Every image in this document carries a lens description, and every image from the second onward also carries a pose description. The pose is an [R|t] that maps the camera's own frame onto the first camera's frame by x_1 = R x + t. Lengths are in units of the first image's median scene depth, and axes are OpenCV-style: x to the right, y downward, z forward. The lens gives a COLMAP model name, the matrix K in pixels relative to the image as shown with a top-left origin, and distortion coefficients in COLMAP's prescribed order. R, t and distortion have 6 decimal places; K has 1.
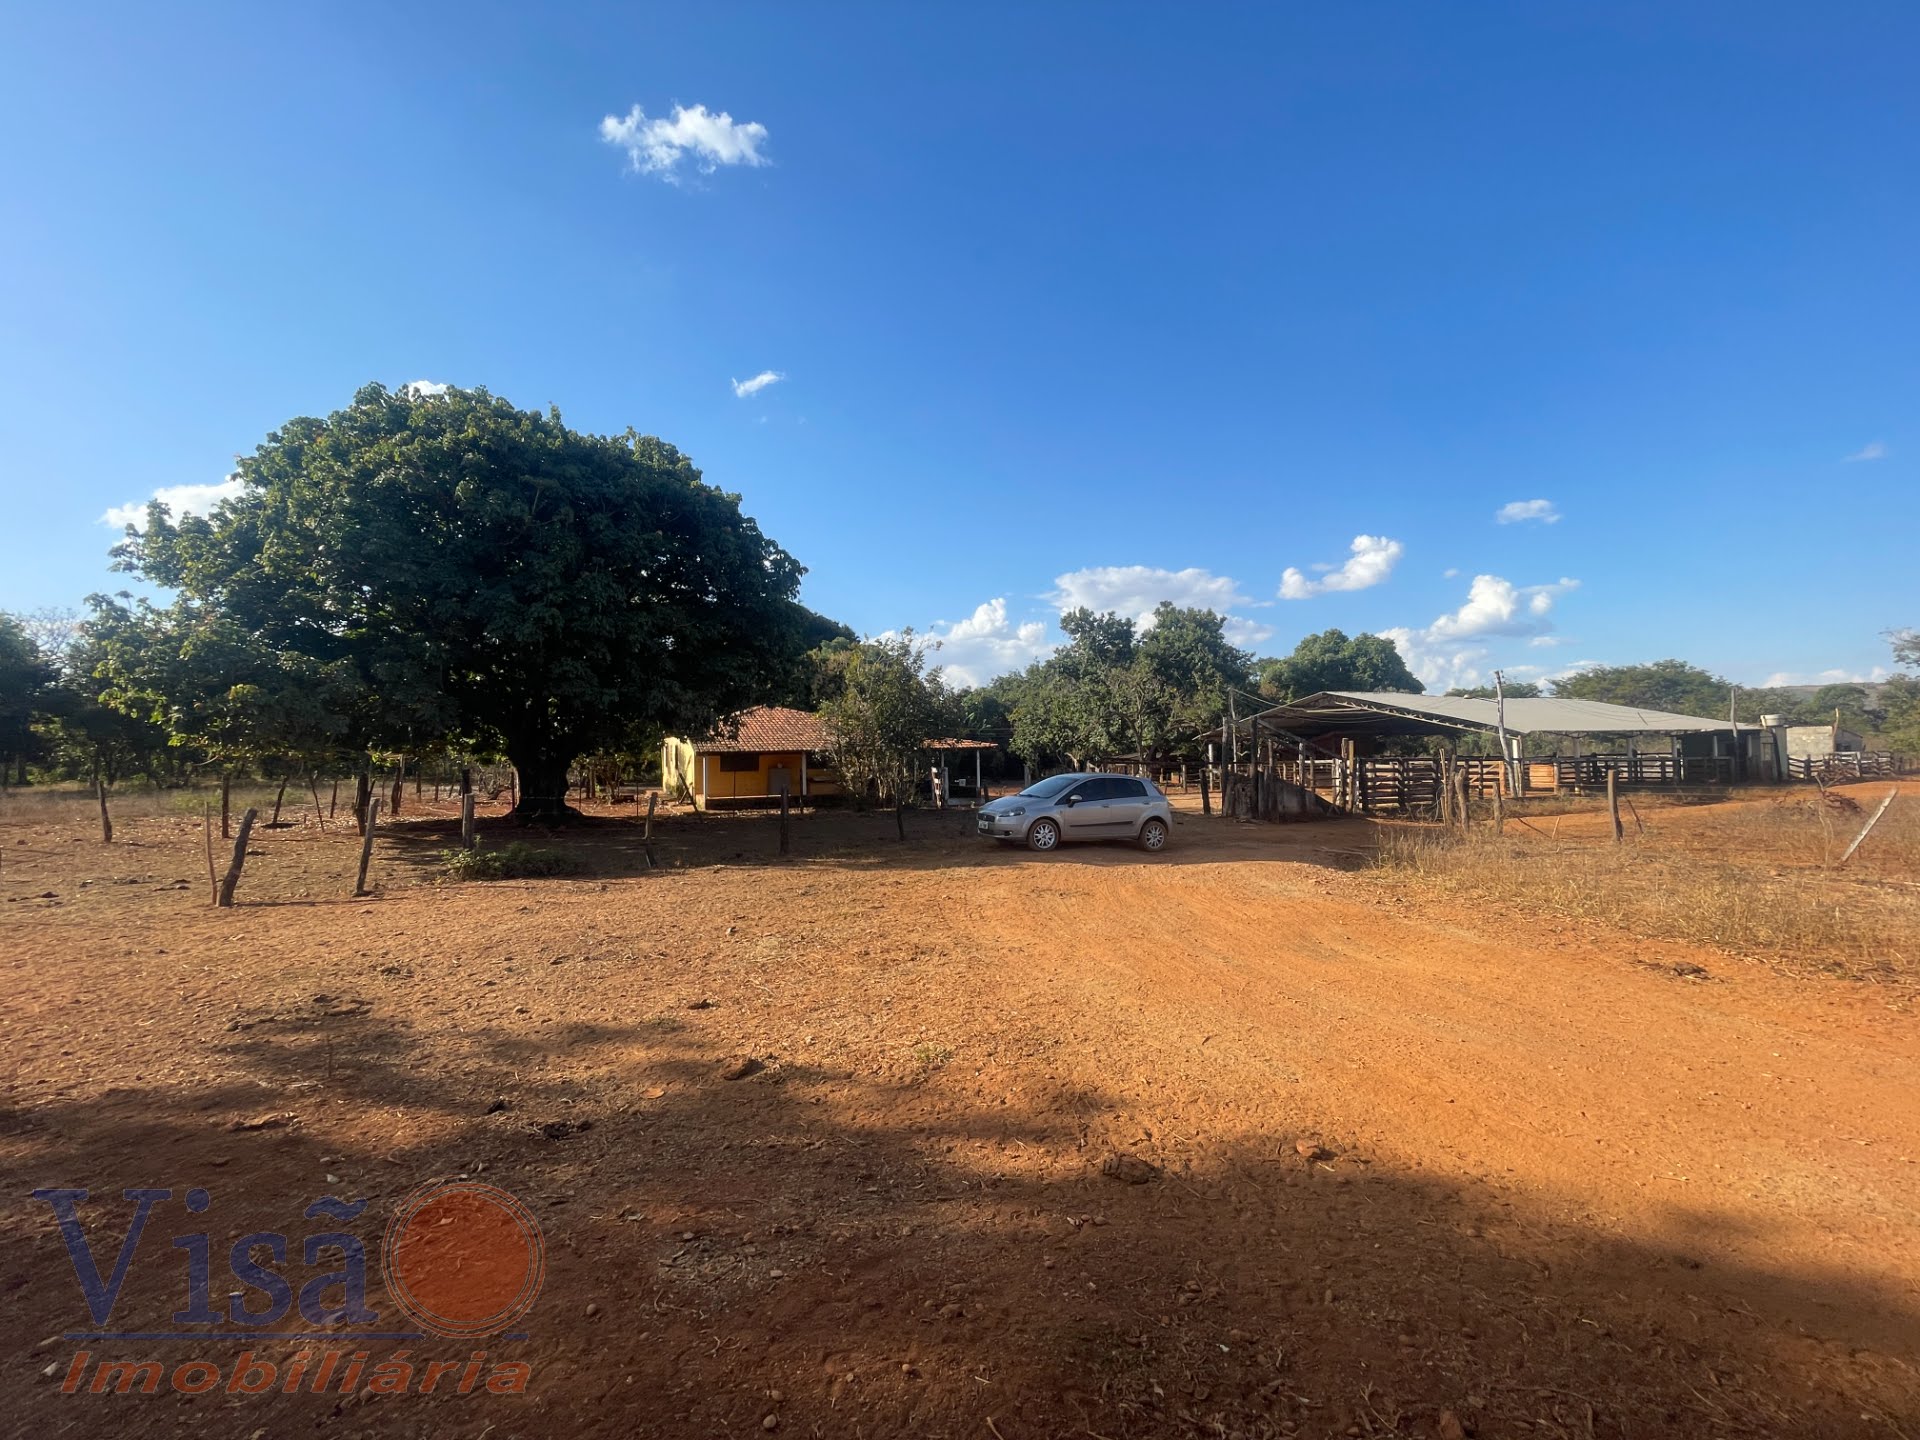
lens RADIAL K [[774.5, 0, 952.9], [0, 774.5, 719.6], [0, 0, 1]] dist [-0.000325, -0.000504]
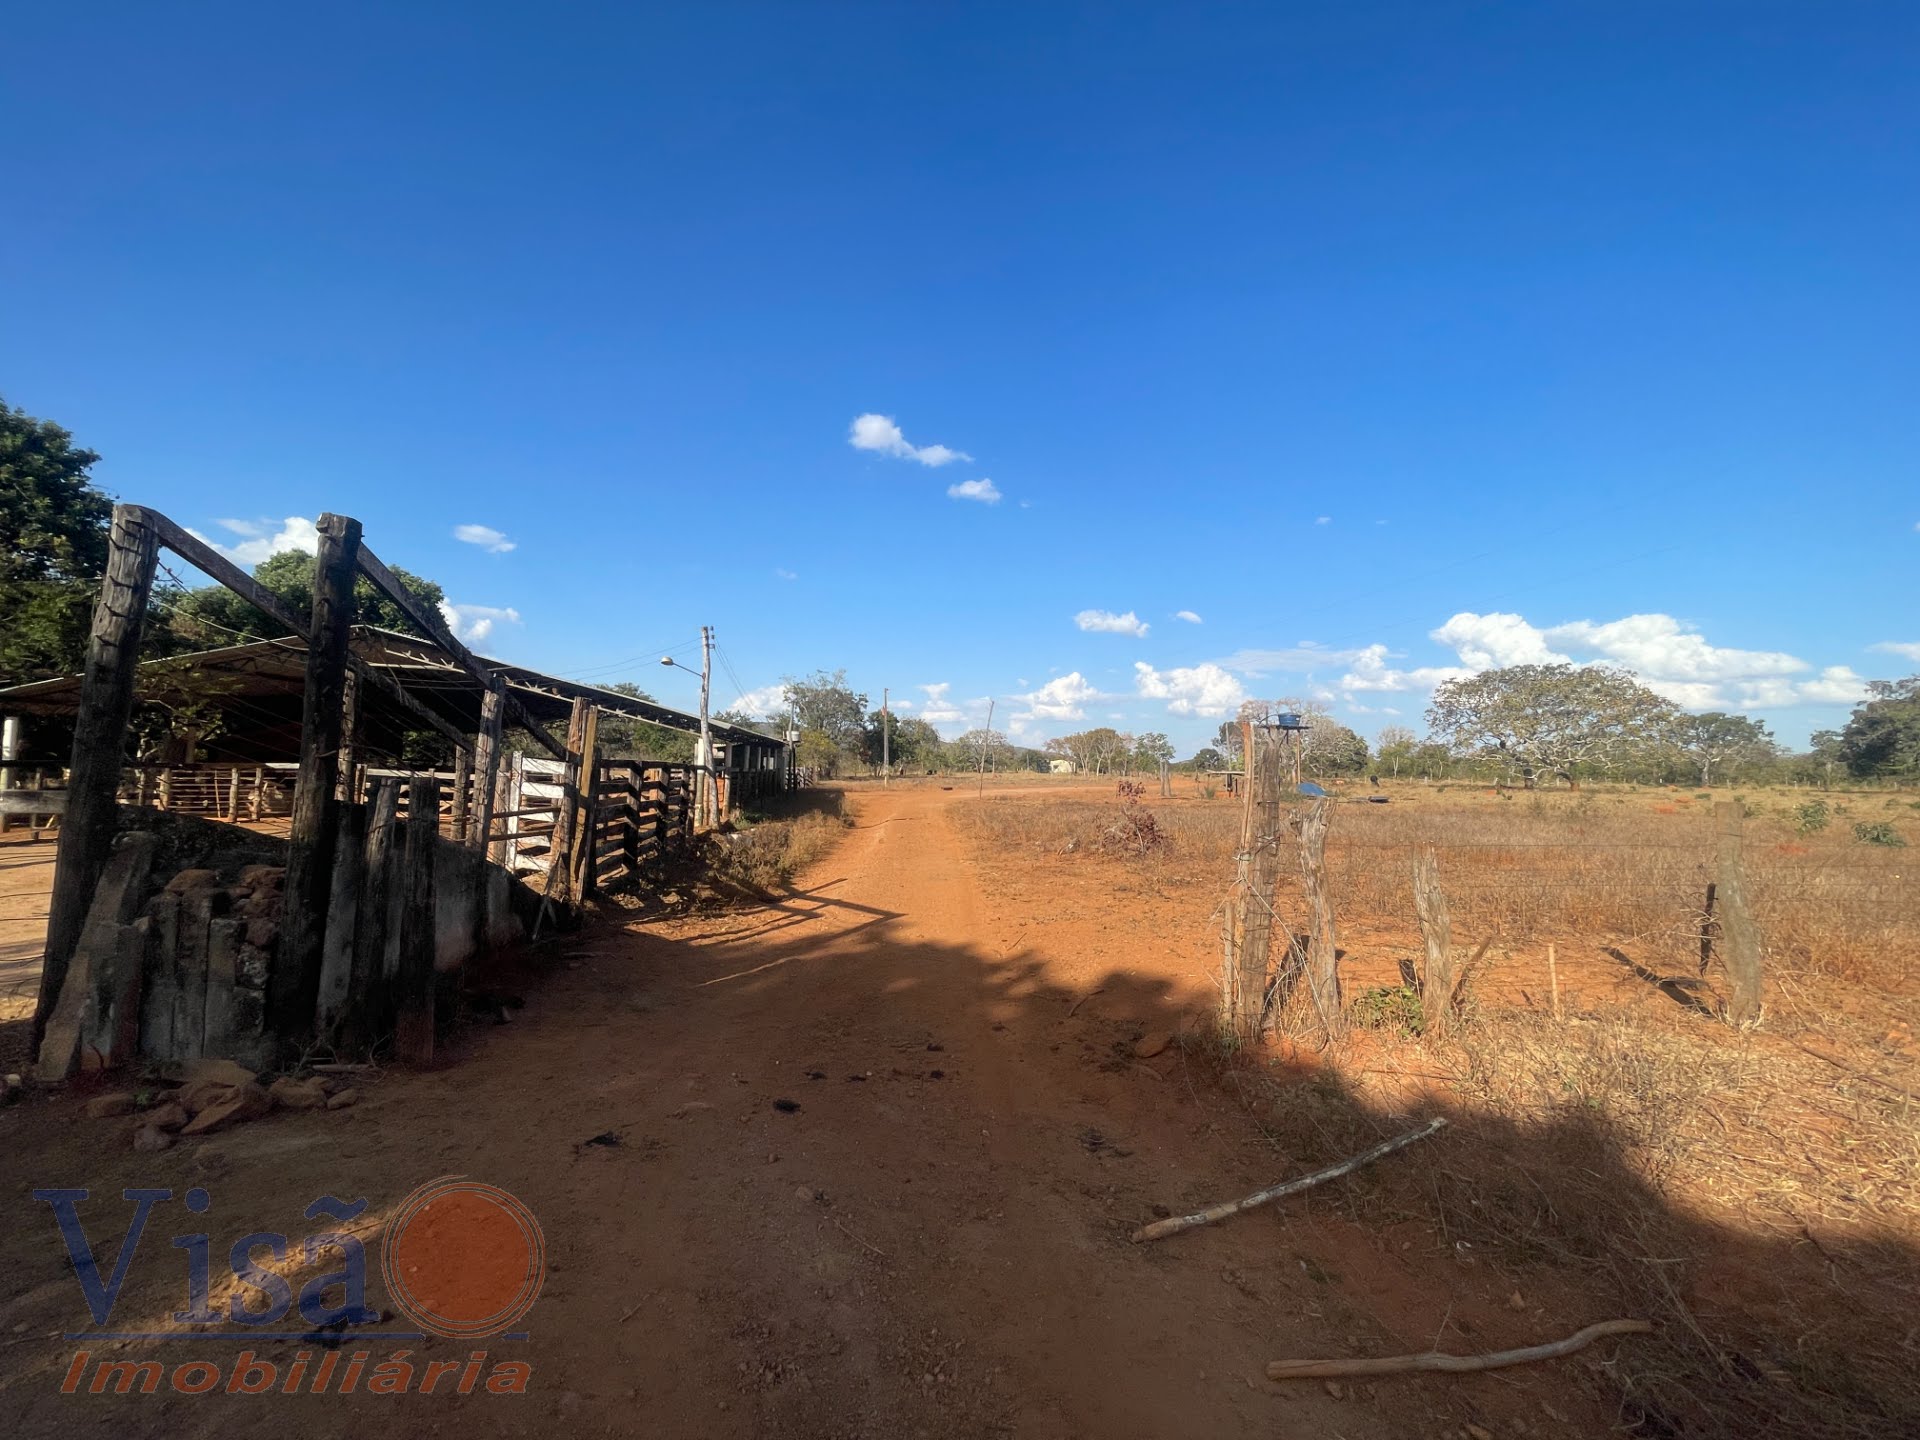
lens RADIAL K [[774.5, 0, 950.0], [0, 774.5, 714.5], [0, 0, 1]] dist [-0.000325, -0.000504]
pose [[0.362165, 0.082357, 0.928468, 0.332790], [-0.065780, 0.995864, -0.062677, 0.057798], [-0.929790, -0.038376, 0.366085, 0.977662]]
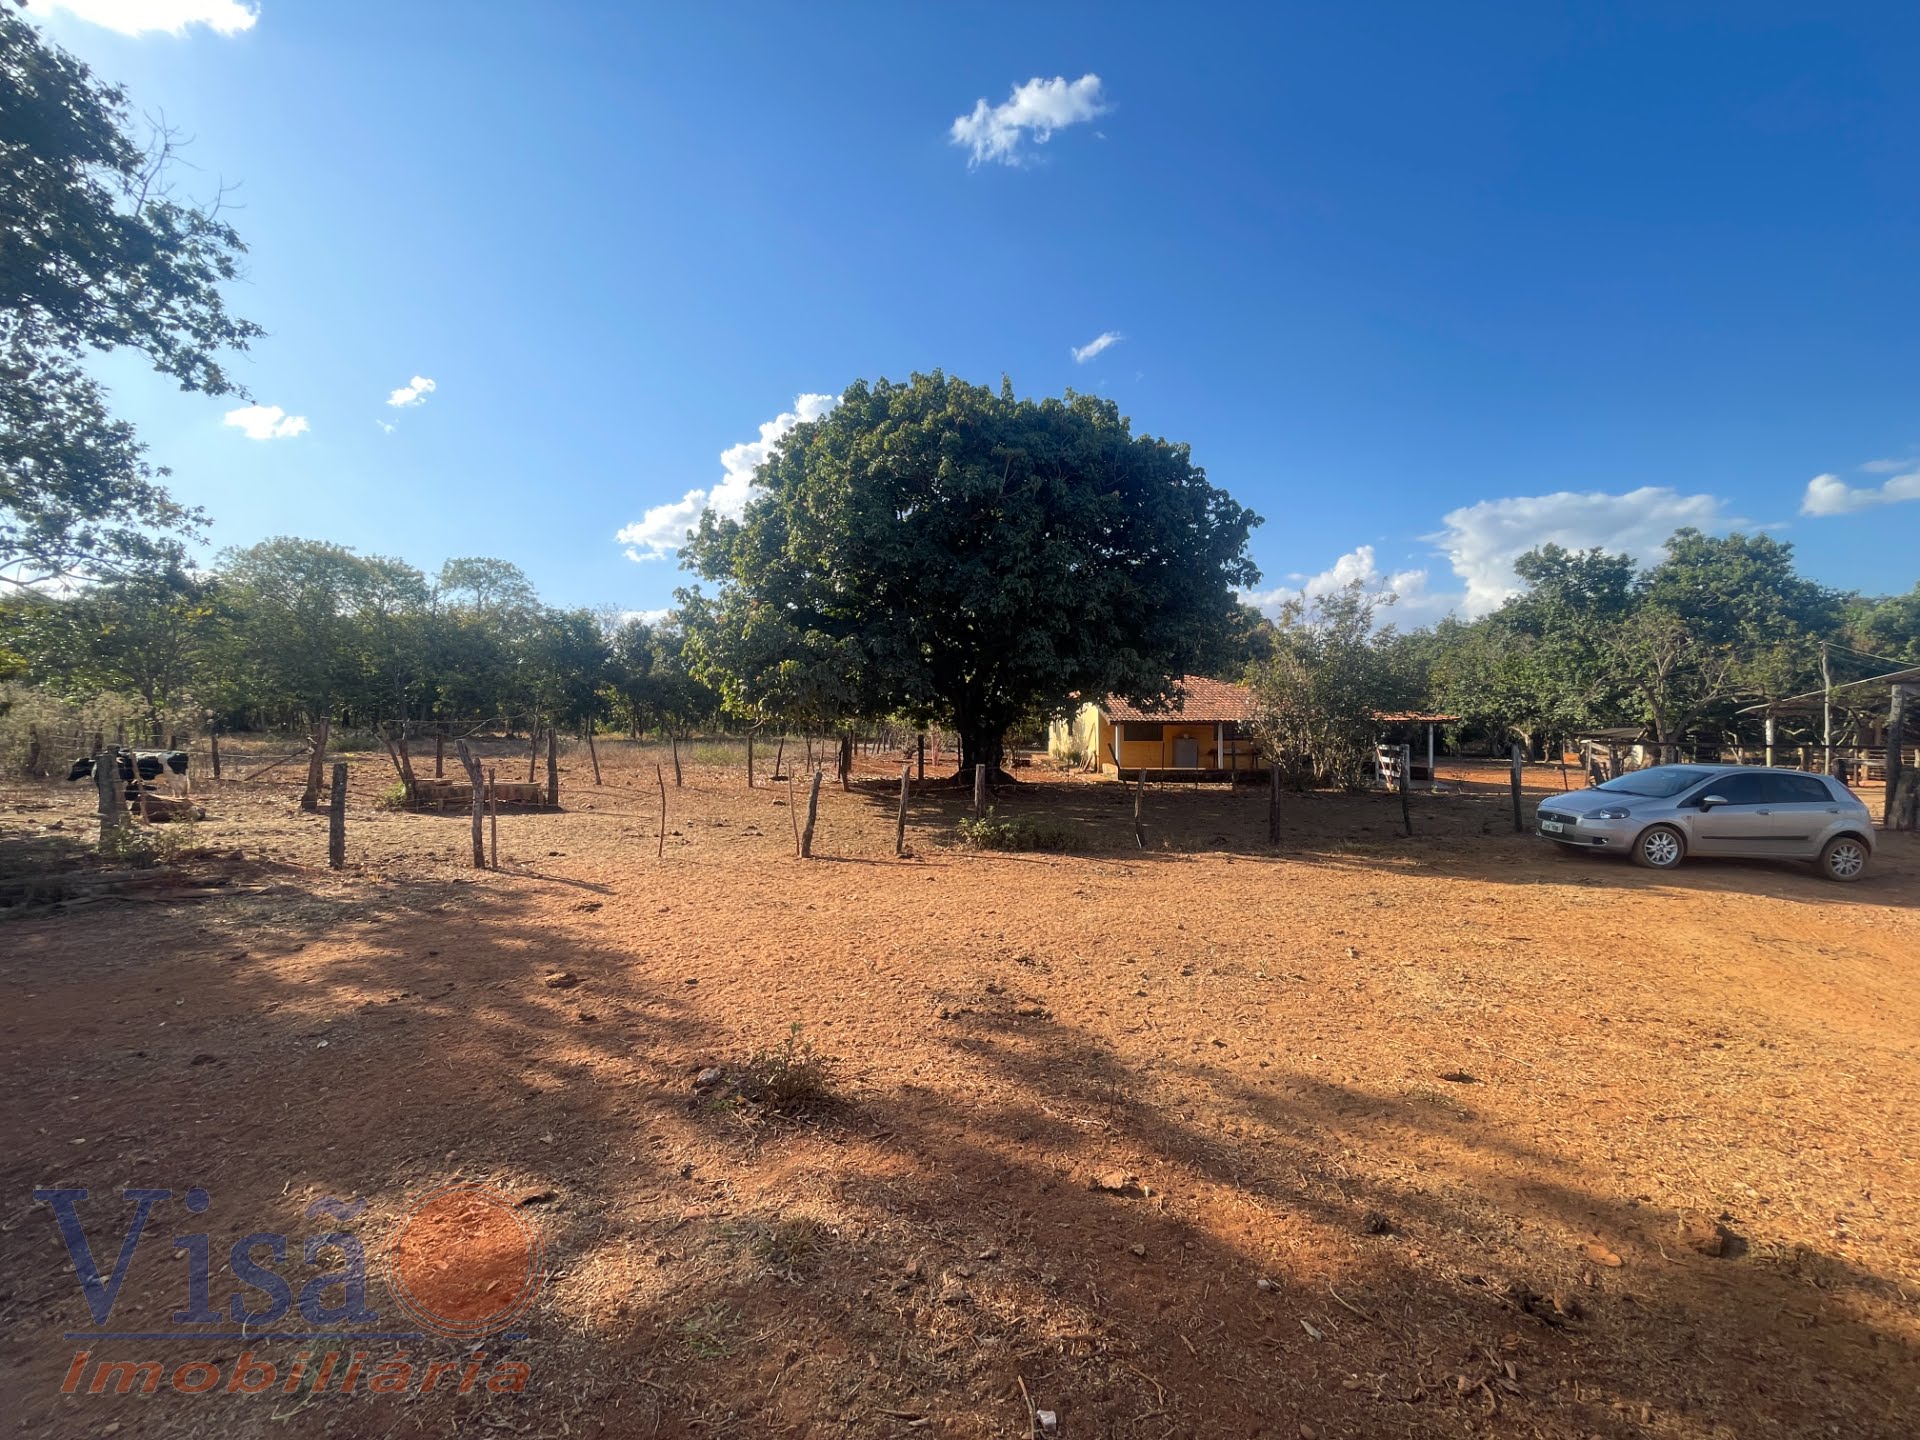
lens RADIAL K [[774.5, 0, 952.5], [0, 774.5, 721.9], [0, 0, 1]] dist [-0.000325, -0.000504]
pose [[0.909614, 0.018421, -0.415046, -0.161169], [0.001733, 0.998840, 0.048130, -0.006434], [0.415451, -0.044499, 0.908527, 0.039987]]
